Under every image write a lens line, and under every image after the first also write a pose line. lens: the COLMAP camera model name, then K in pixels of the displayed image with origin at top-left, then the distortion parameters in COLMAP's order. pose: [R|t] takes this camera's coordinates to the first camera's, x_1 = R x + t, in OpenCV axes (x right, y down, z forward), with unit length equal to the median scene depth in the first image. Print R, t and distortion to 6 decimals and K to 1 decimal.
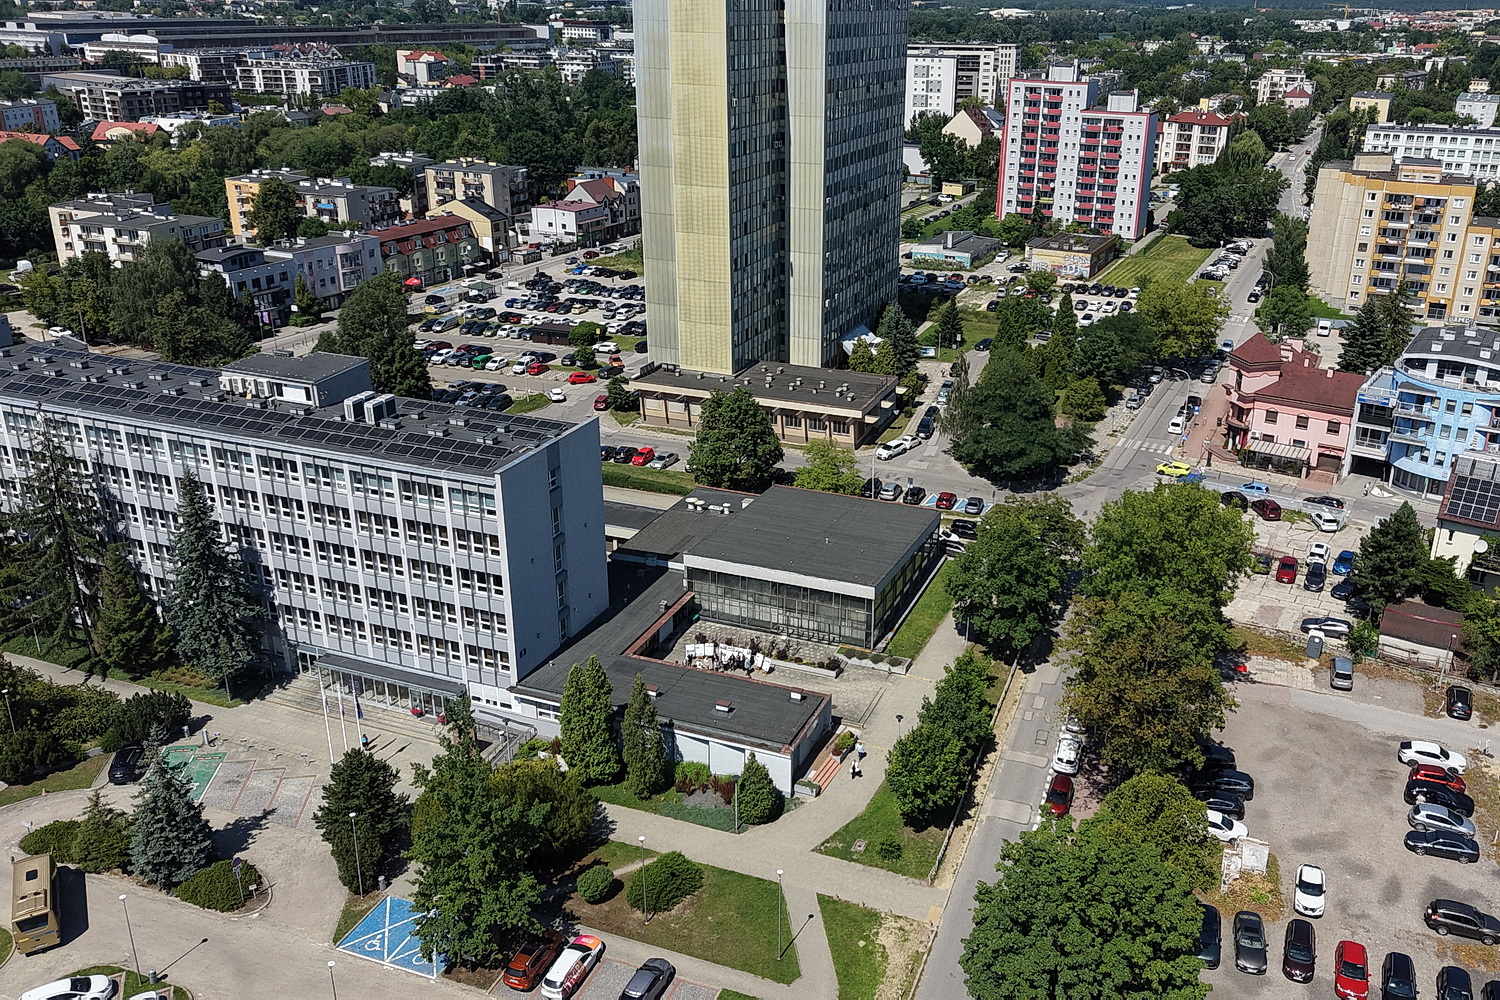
lens RADIAL K [[1278.8, 0, 754.9], [0, 1278.8, 508.7], [0, 0, 1]] dist [0.014228, 0.001634]
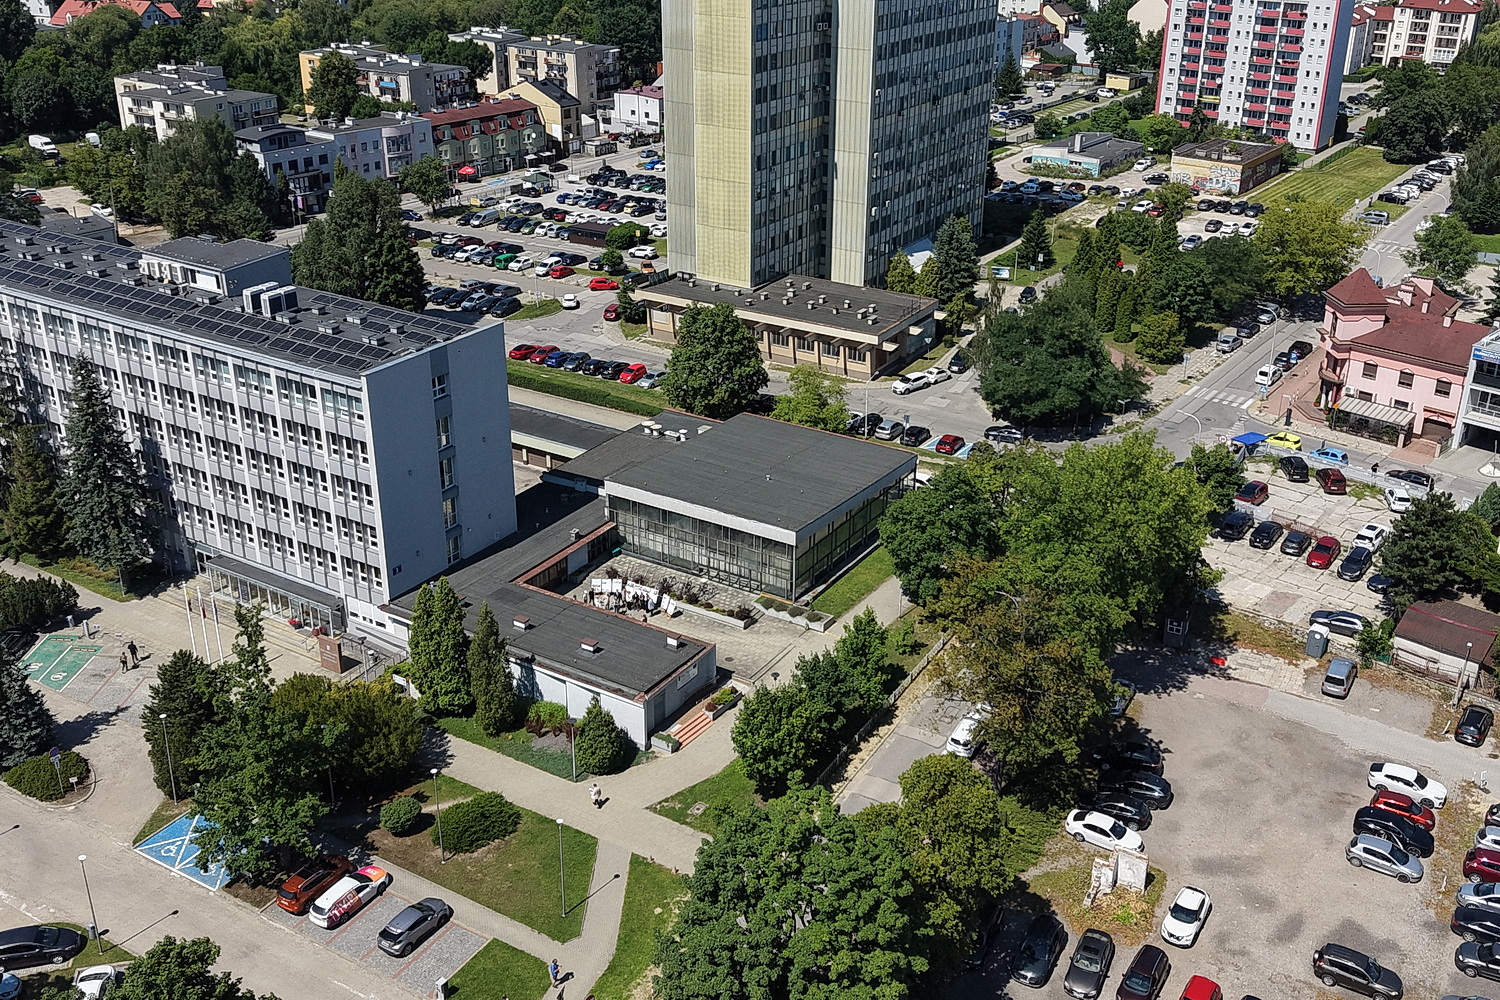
lens RADIAL K [[1472.8, 0, 747.1], [0, 1472.8, 492.7], [0, 0, 1]] dist [0.017901, 0.000000]
pose [[0.981902, 0.074369, -0.174176, 0.218044], [-0.068870, 0.996924, 0.037417, -0.001459], [0.176423, -0.024745, 0.984003, -0.012671]]
